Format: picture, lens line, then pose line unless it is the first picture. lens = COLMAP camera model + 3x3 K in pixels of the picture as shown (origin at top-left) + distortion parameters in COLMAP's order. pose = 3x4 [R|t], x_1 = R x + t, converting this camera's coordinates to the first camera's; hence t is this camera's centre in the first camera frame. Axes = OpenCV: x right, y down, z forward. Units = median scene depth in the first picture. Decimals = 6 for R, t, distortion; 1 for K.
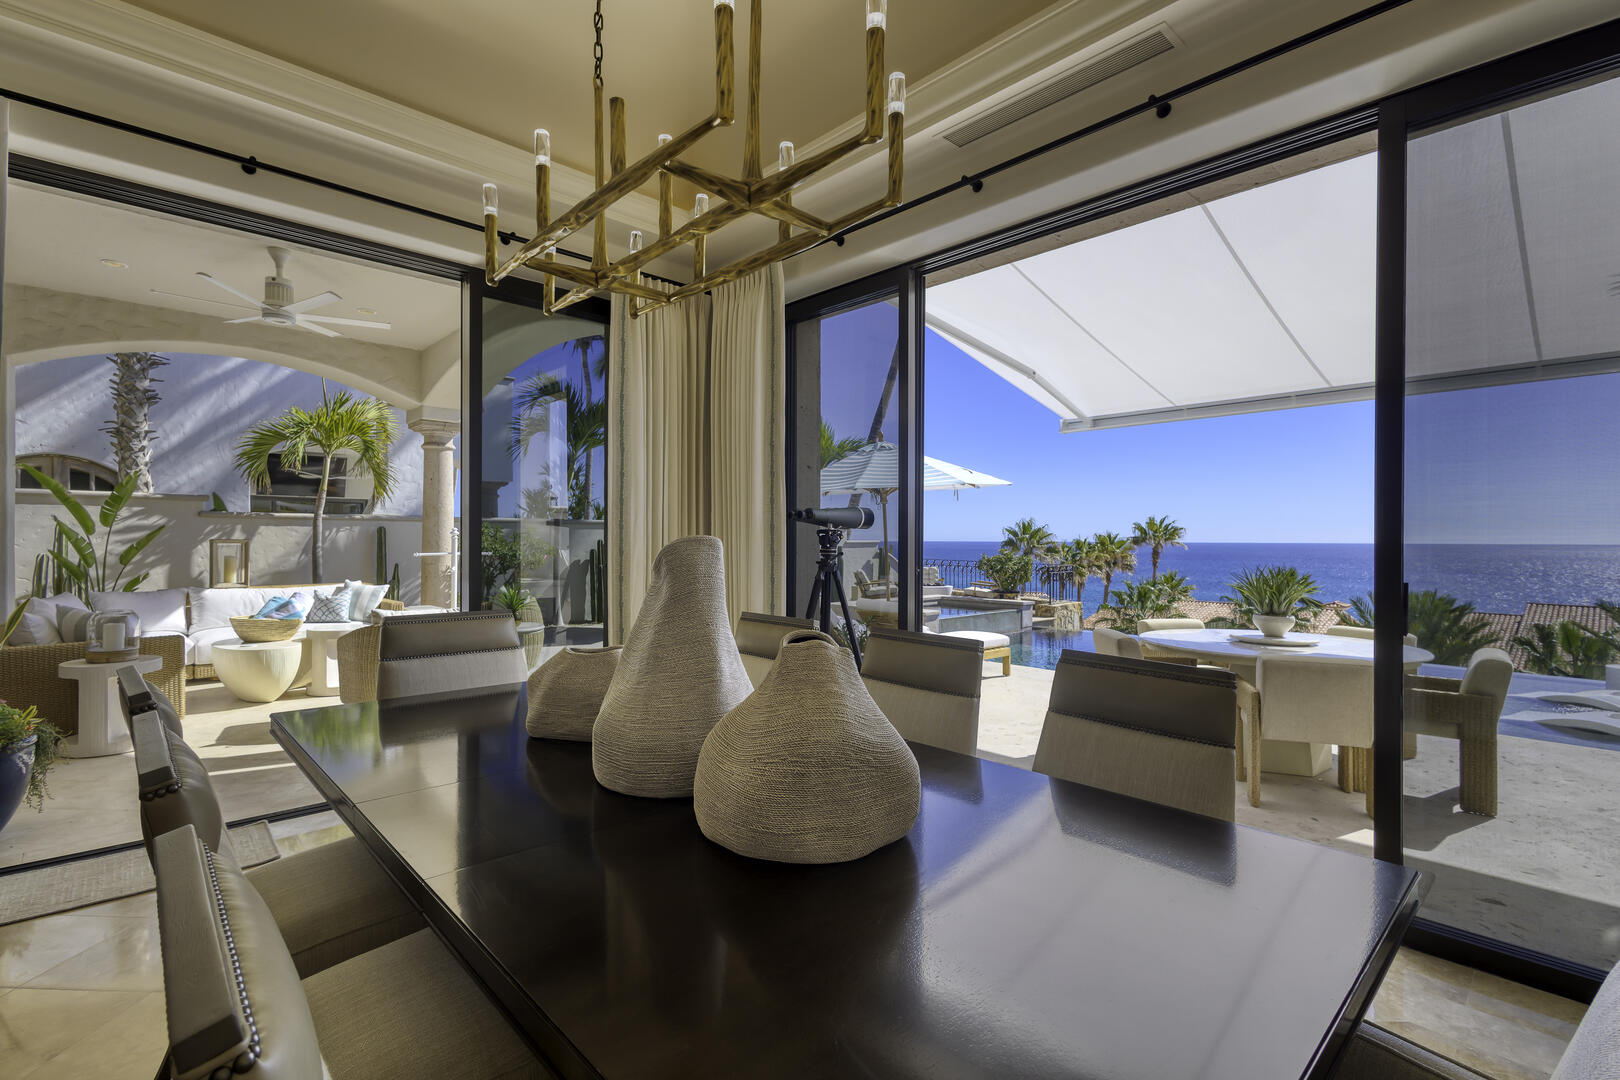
lens RADIAL K [[741.1, 0, 809.6], [0, 741.1, 540.1], [0, 0, 1]] dist [0.009159, -0.000279]
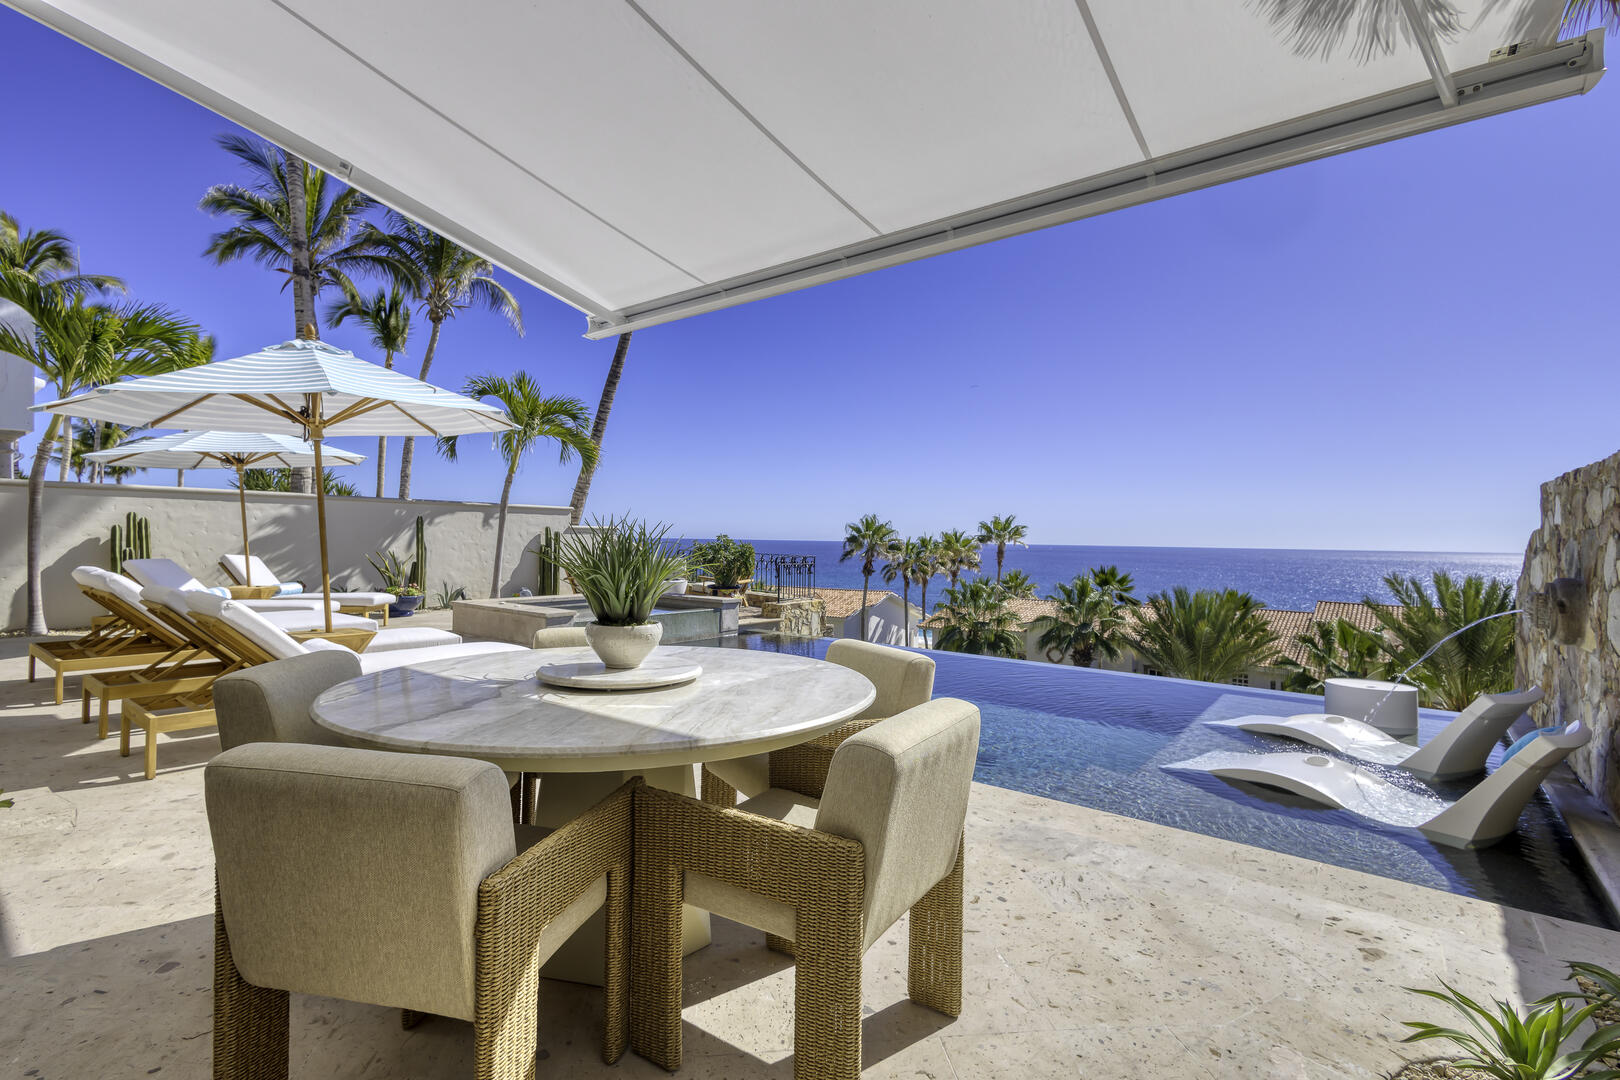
lens RADIAL K [[745.1, 0, 805.7], [0, 745.1, 540.2], [0, 0, 1]] dist [0.003699, 0.000379]
pose [[0.988925, 0.011700, 0.147951, 0.135335], [-0.011938, 0.999928, 0.000720, 0.009388], [-0.147932, -0.002479, 0.988994, 0.102190]]
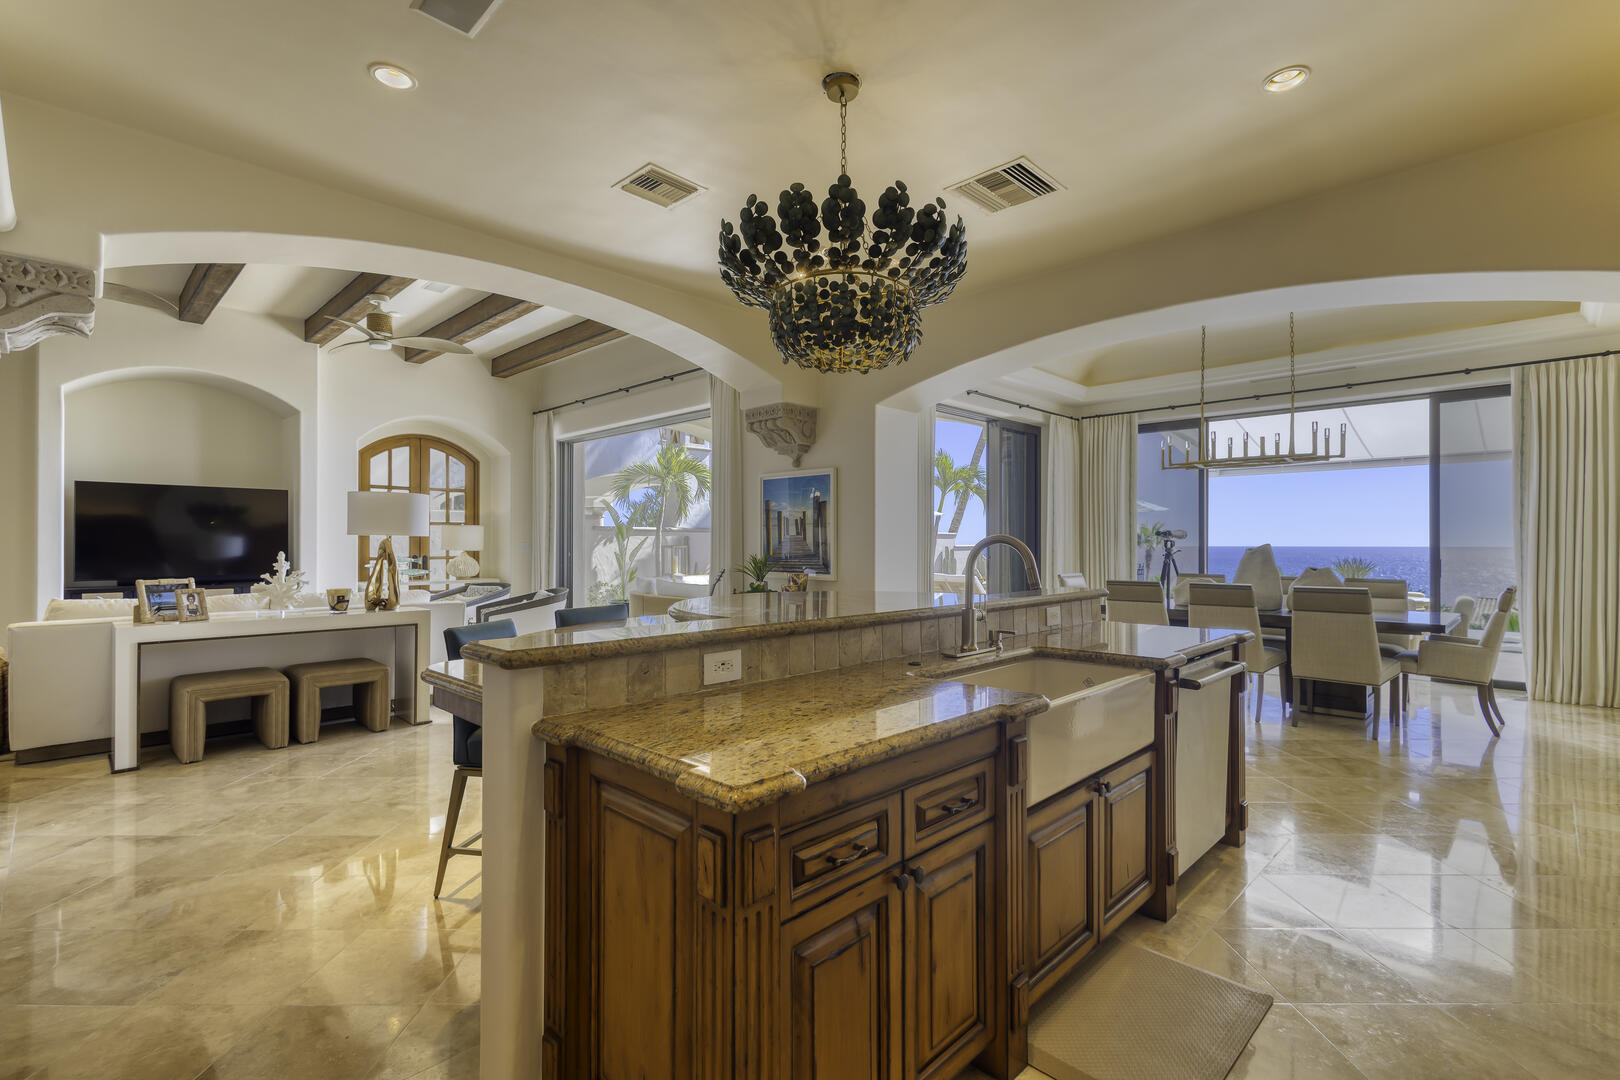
lens RADIAL K [[741.1, 0, 809.6], [0, 741.1, 540.1], [0, 0, 1]] dist [0.009159, -0.000279]
pose [[0.999257, -0.002579, 0.038459, -0.172765], [0.002848, 0.999972, -0.006957, -0.000603], [-0.038440, 0.007062, 0.999236, -0.175955]]
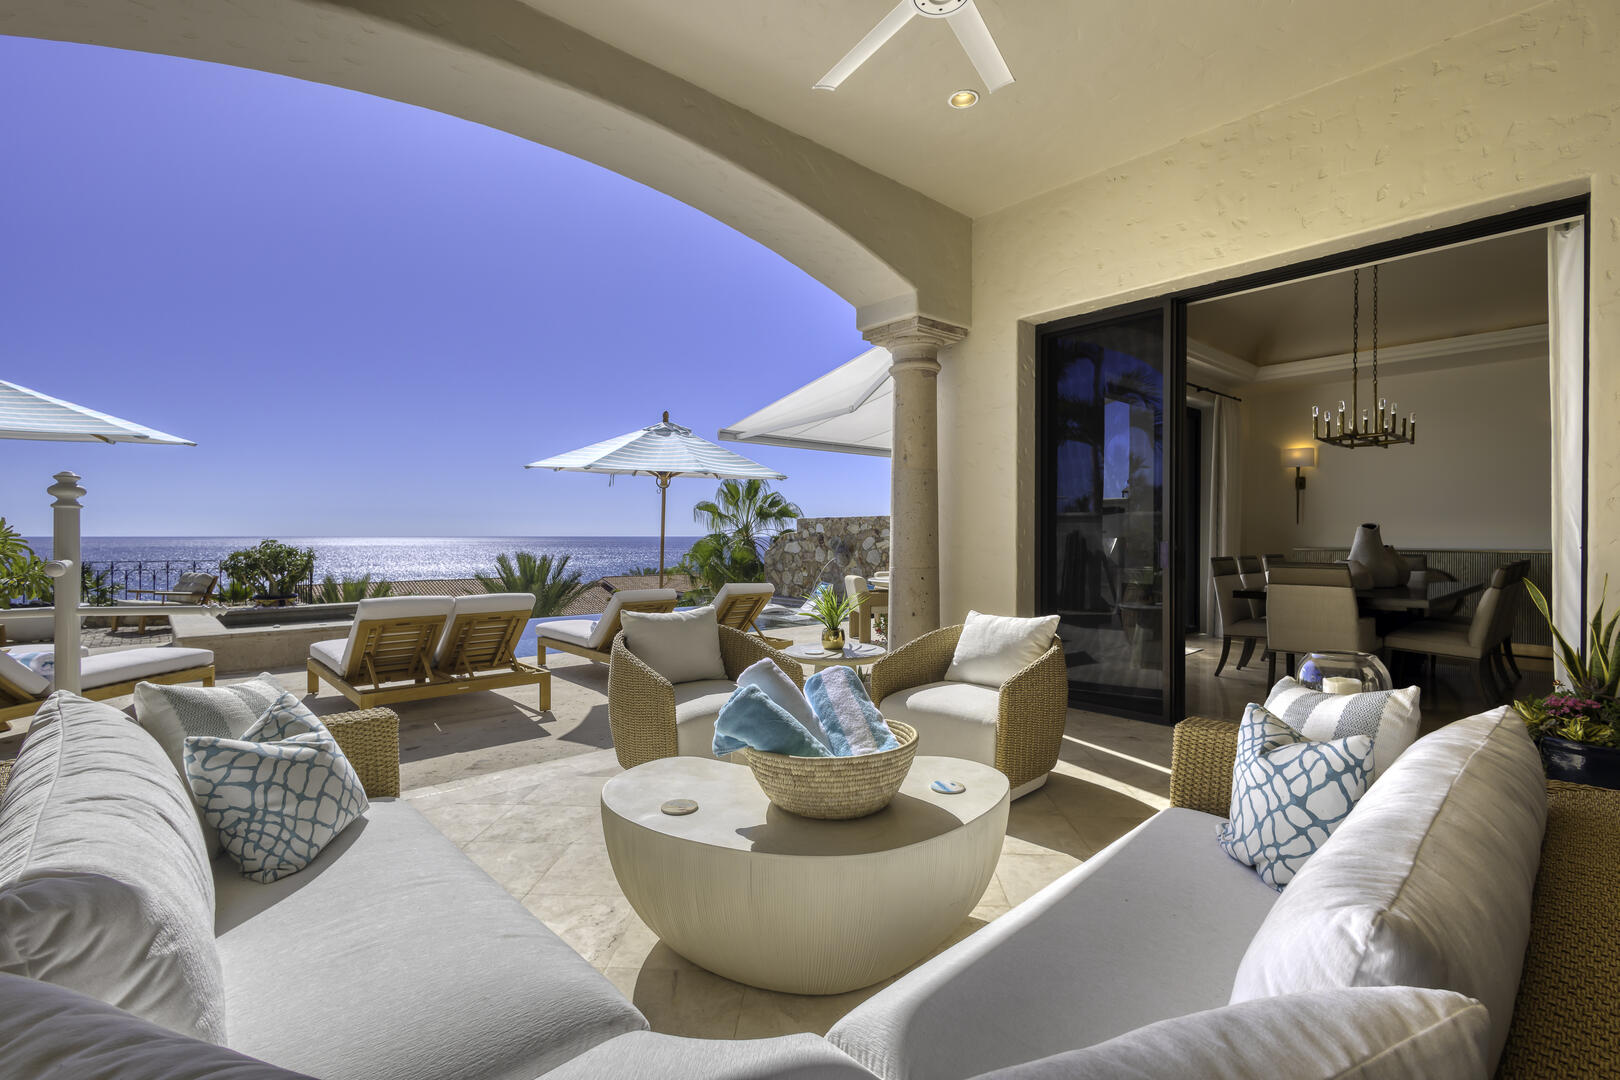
lens RADIAL K [[741.1, 0, 809.6], [0, 741.1, 540.1], [0, 0, 1]] dist [0.009159, -0.000279]
pose [[0.022841, -0.013038, 0.999654, -0.272362], [0.002129, 0.999913, 0.012993, 0.001846], [-0.999737, 0.001832, 0.022867, 0.257135]]
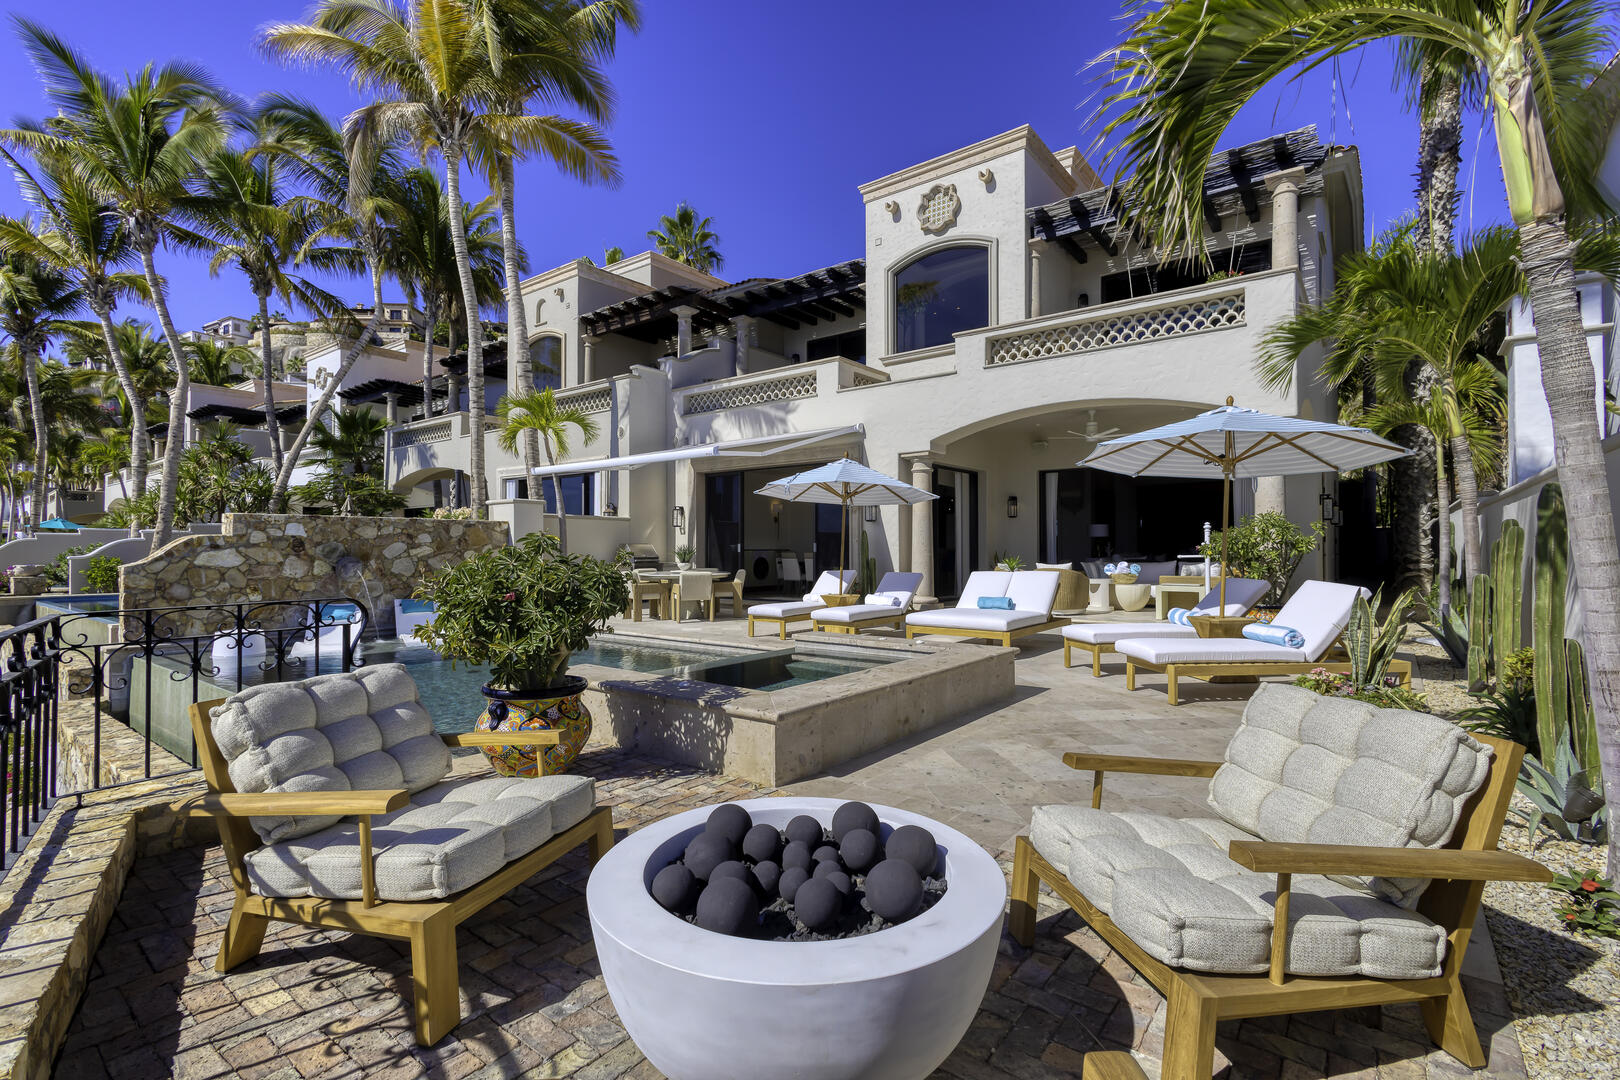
lens RADIAL K [[741.1, 0, 809.6], [0, 741.1, 540.1], [0, 0, 1]] dist [0.009159, -0.000279]
pose [[-0.988386, -0.005750, -0.151858, 0.118708], [-0.003942, 0.999918, -0.012204, 0.010256], [0.151916, -0.011464, -0.988327, 0.746394]]
